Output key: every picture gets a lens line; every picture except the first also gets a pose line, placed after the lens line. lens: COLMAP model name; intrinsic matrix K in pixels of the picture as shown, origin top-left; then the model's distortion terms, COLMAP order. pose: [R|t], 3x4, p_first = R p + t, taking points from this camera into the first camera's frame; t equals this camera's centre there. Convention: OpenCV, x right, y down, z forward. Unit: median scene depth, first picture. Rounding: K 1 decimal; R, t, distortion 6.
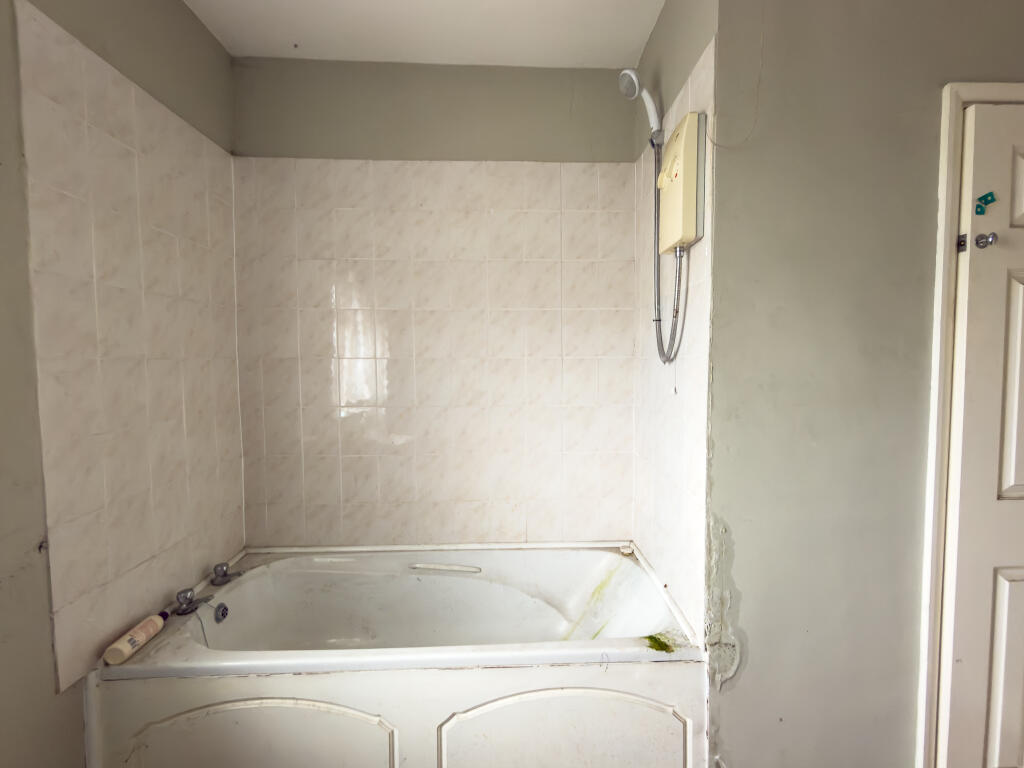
lens RADIAL K [[435.7, 0, 512.0], [0, 435.7, 384.0], [0, 0, 1]] dist [-0.001397, -0.000092]
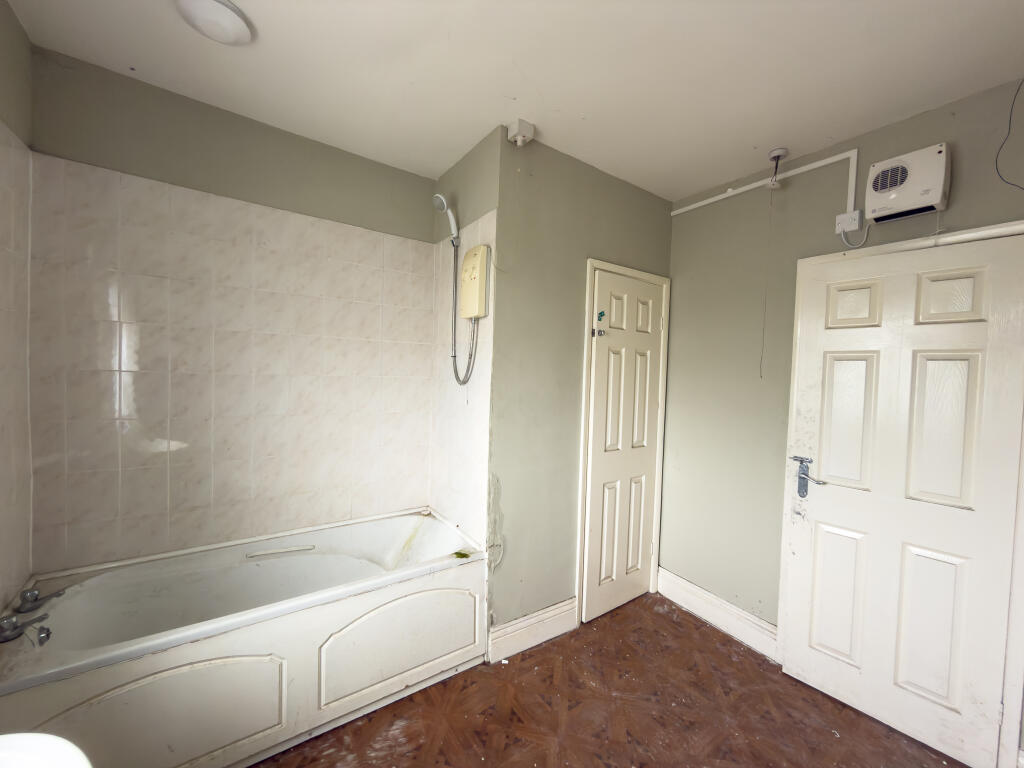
lens RADIAL K [[403.4, 0, 512.0], [0, 403.4, 384.0], [0, 0, 1]] dist [-0.007221, 0.000259]
pose [[0.830069, 0.014865, 0.557462, -0.310083], [-0.009775, 0.999879, -0.012107, -0.033883], [-0.557574, 0.004601, 0.830114, -0.326717]]
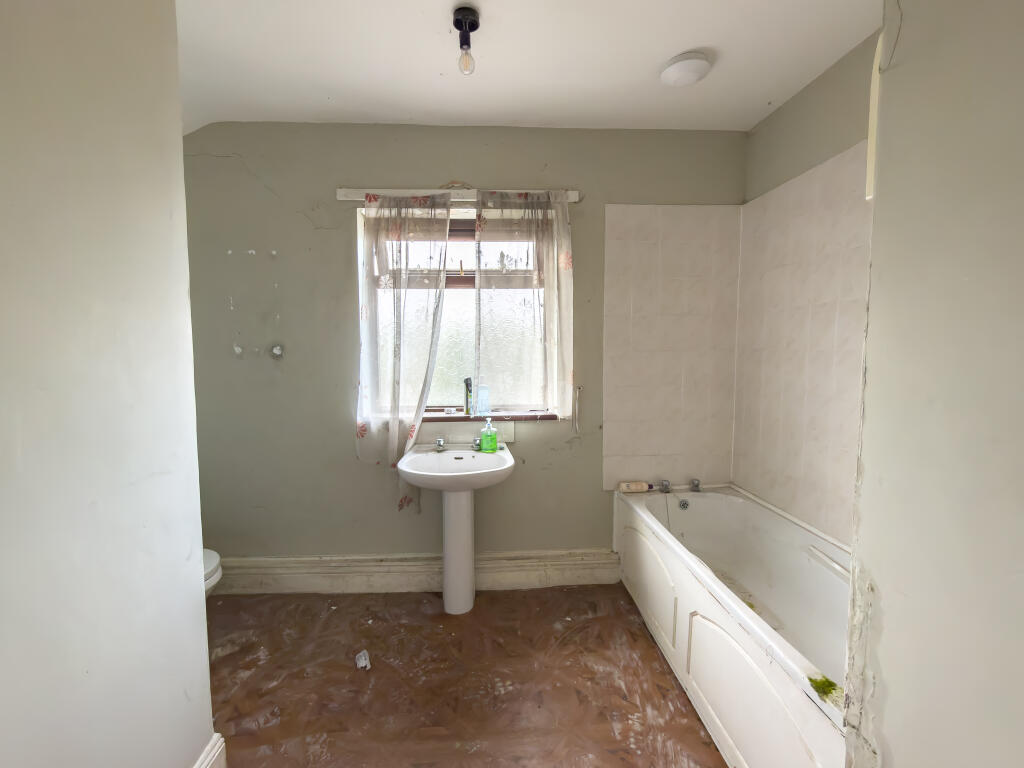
lens RADIAL K [[435.7, 0, 512.0], [0, 435.7, 384.0], [0, 0, 1]] dist [-0.001397, -0.000092]
pose [[0.037930, 0.084753, -0.995680, 0.933869], [-0.046770, 0.995455, 0.082952, -0.036252], [0.998185, 0.043422, 0.041721, 0.268124]]
